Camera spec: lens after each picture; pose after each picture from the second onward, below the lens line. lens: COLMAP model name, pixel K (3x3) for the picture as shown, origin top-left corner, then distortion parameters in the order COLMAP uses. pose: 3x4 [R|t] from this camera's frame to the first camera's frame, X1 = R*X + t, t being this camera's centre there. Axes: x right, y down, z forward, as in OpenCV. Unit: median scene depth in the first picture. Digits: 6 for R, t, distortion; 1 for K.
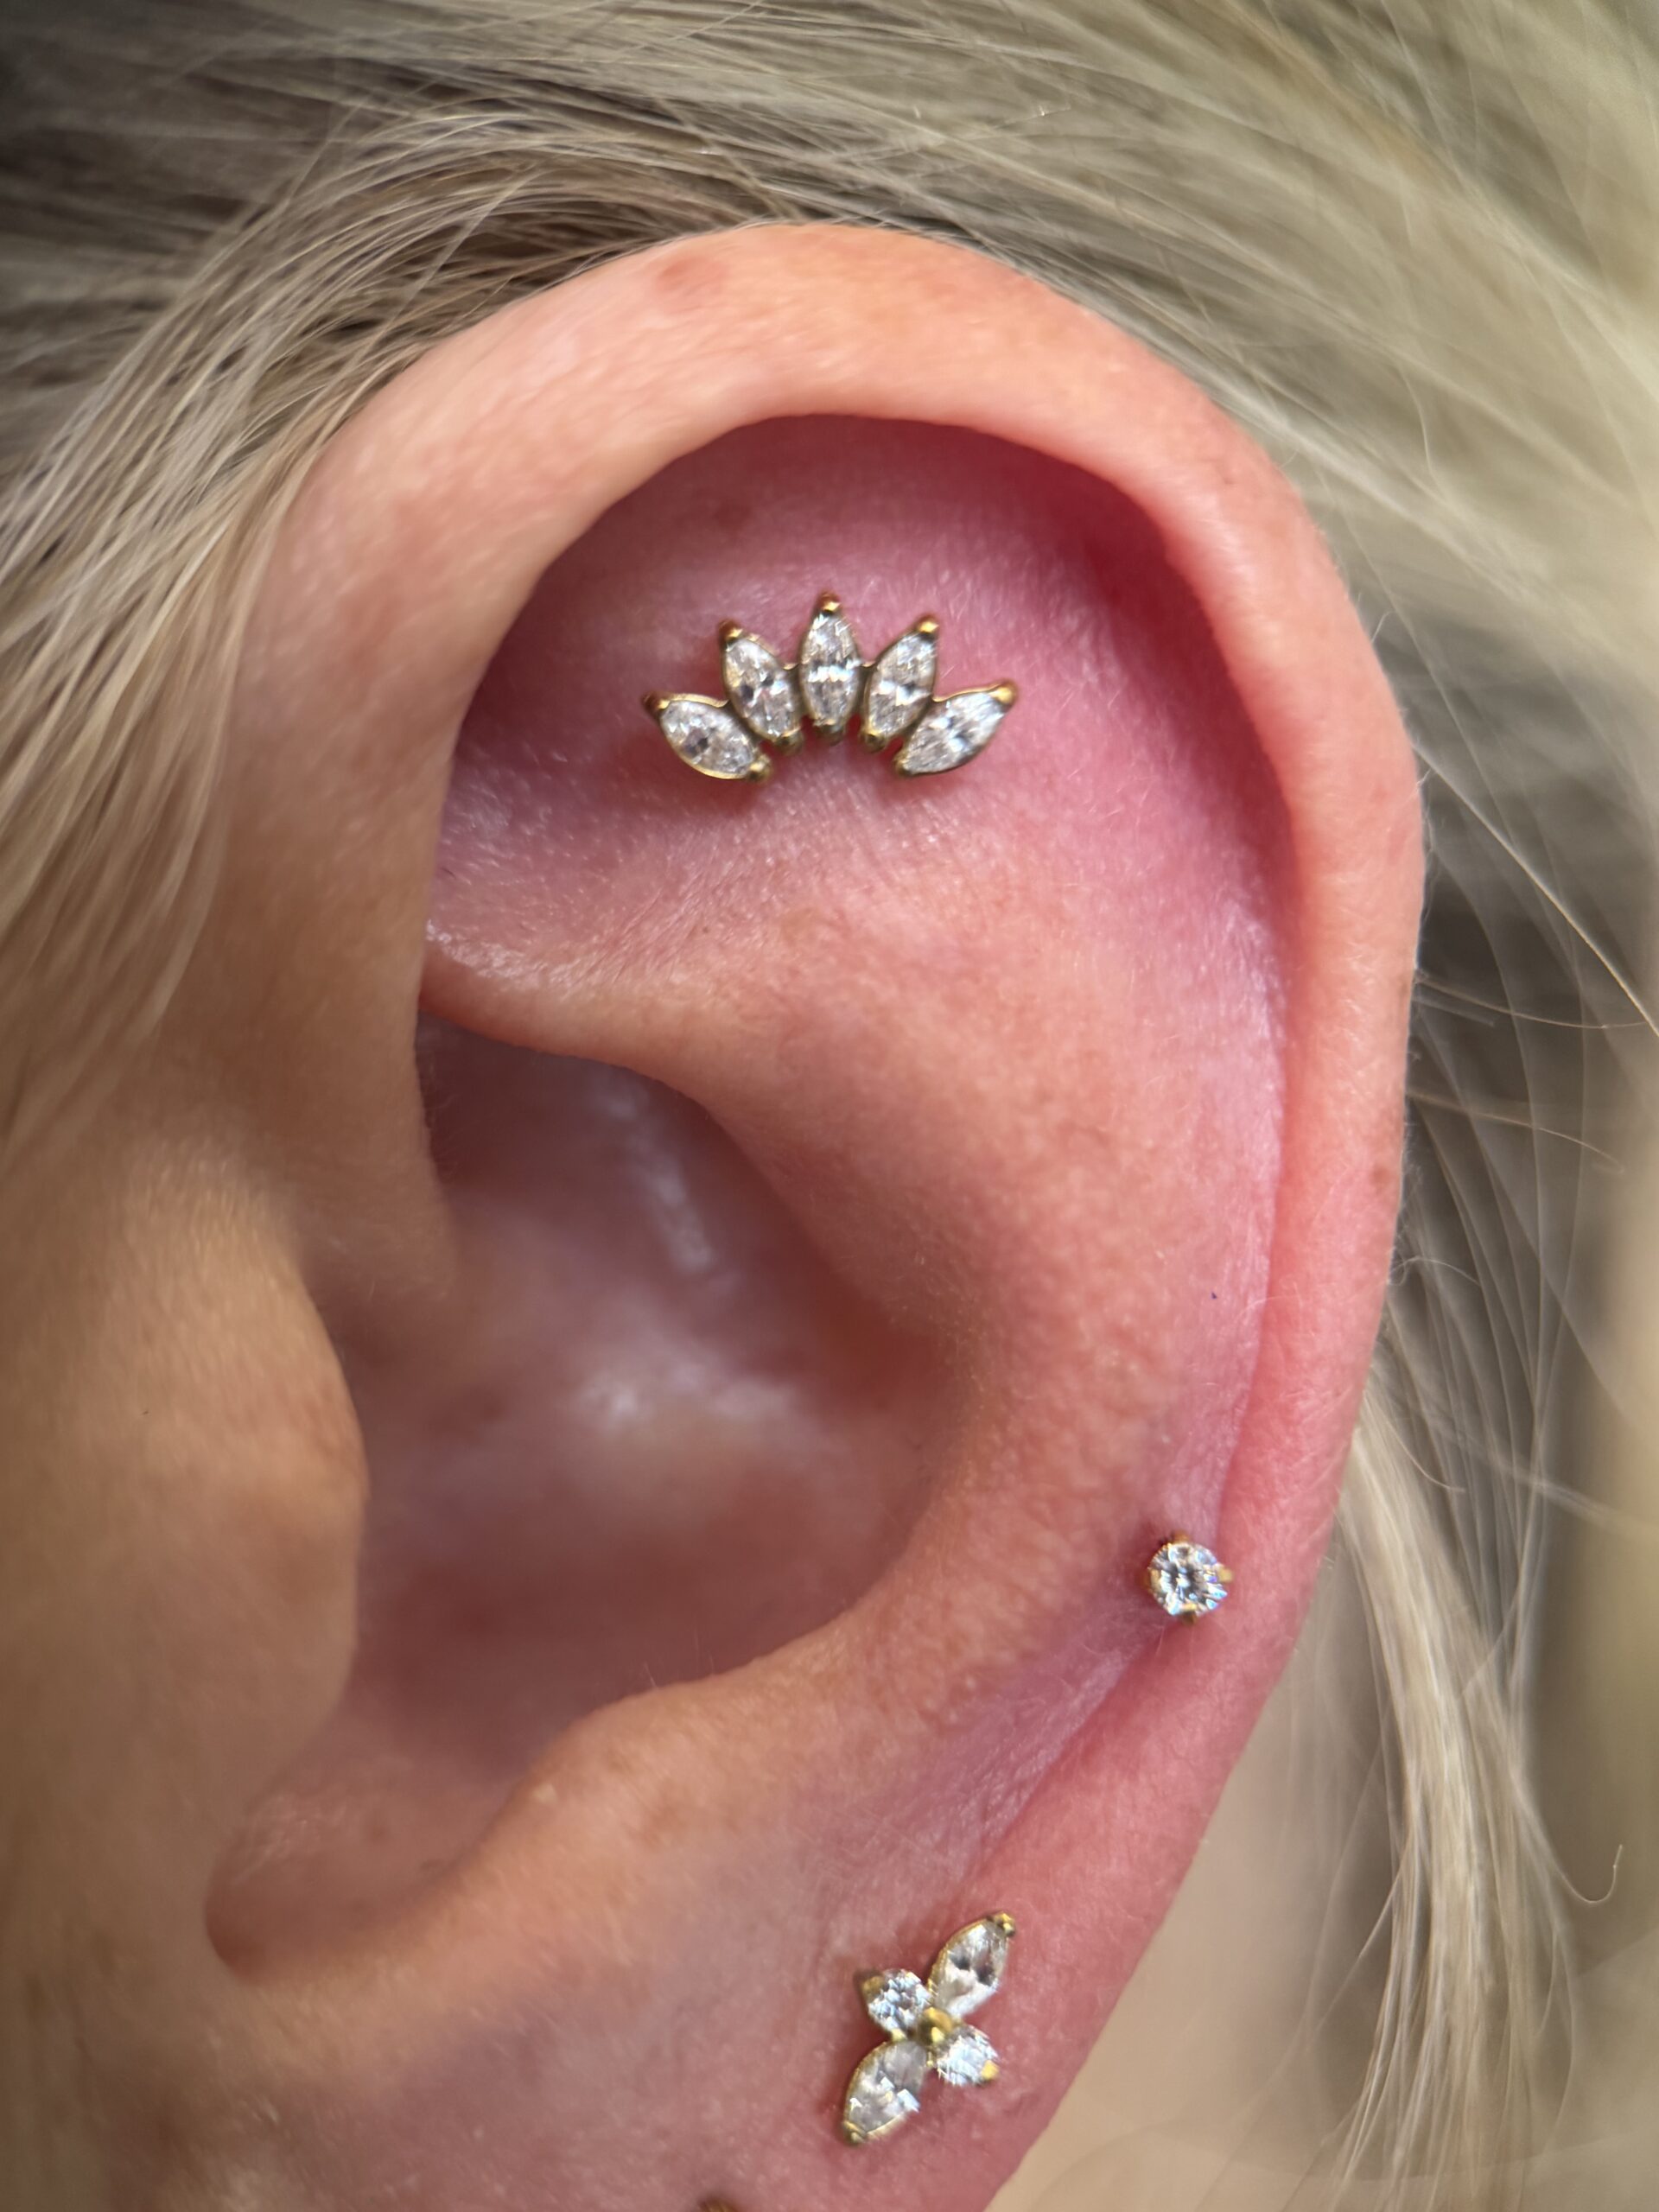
lens RADIAL K [[1620.3, 0, 830.6], [0, 1620.3, 1155.4], [0, 0, 1]] dist [0.117789, -0.212121]
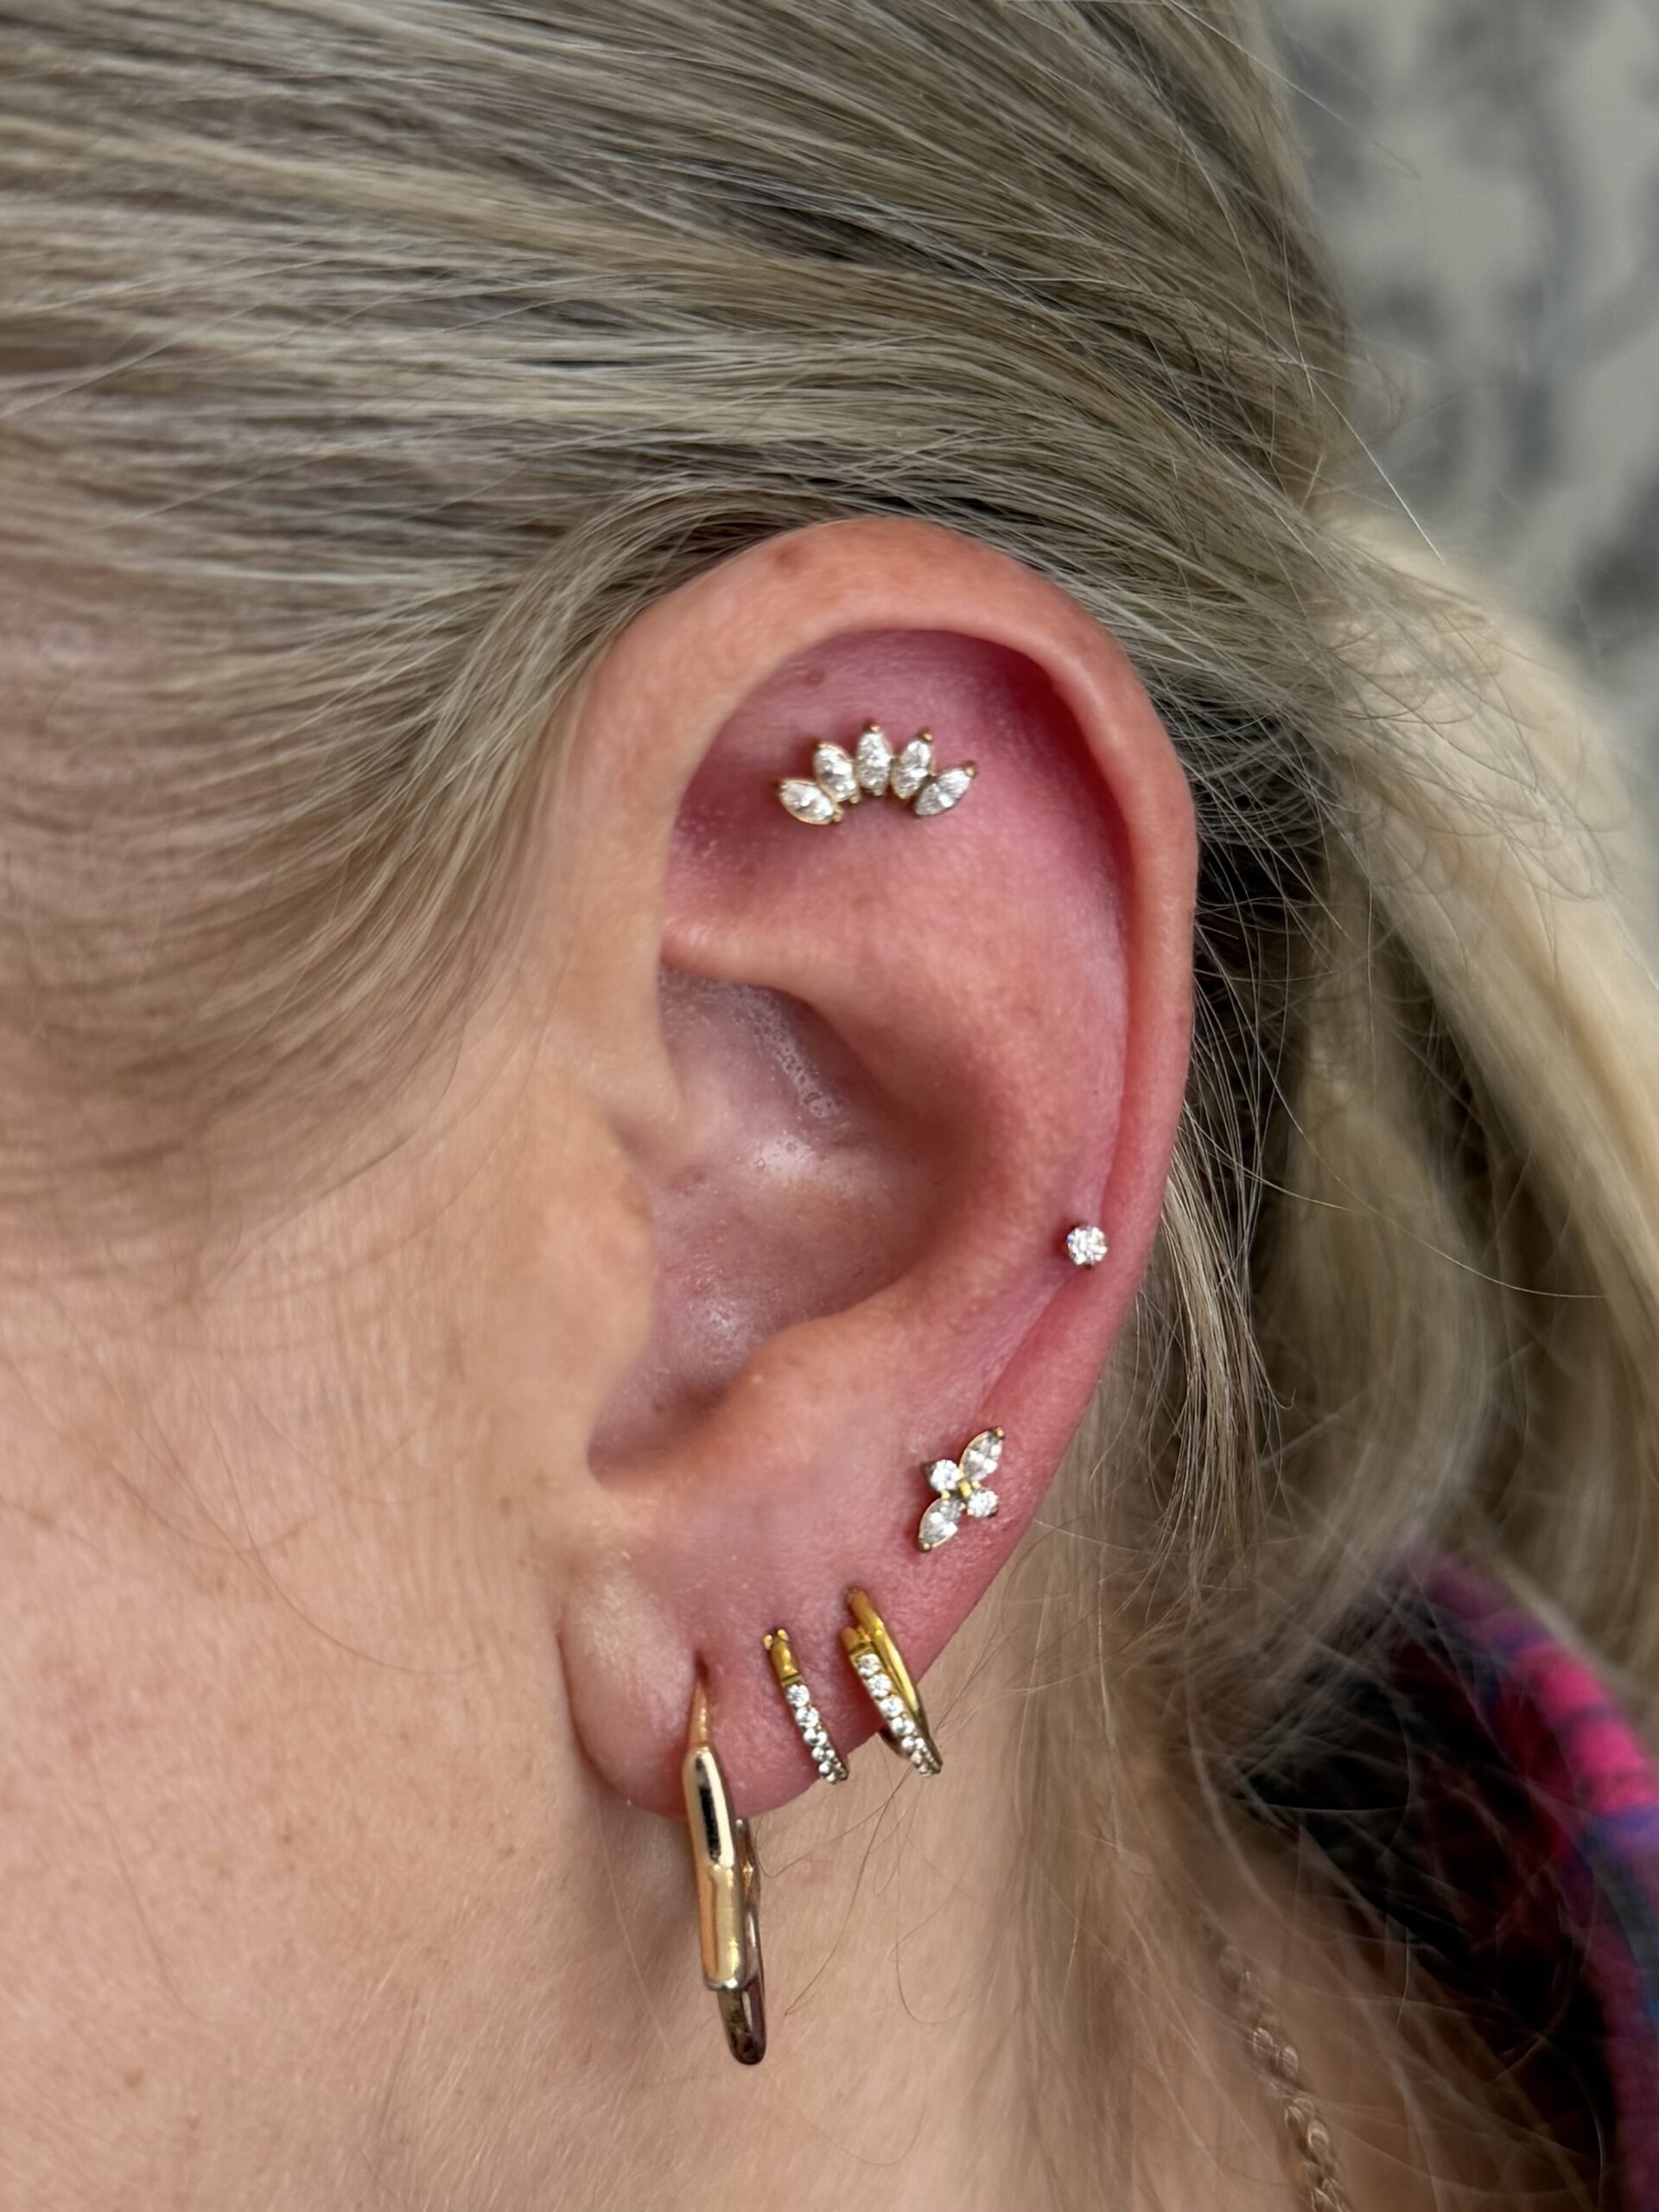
lens RADIAL K [[1610.9, 0, 829.2], [0, 1610.9, 1103.7], [0, 0, 1]] dist [-0.001179, -0.000185]
pose [[0.992665, -0.060109, 0.104900, -0.257788], [0.050588, 0.994549, 0.091179, -0.085711], [-0.109809, -0.085204, 0.990294, -0.778475]]
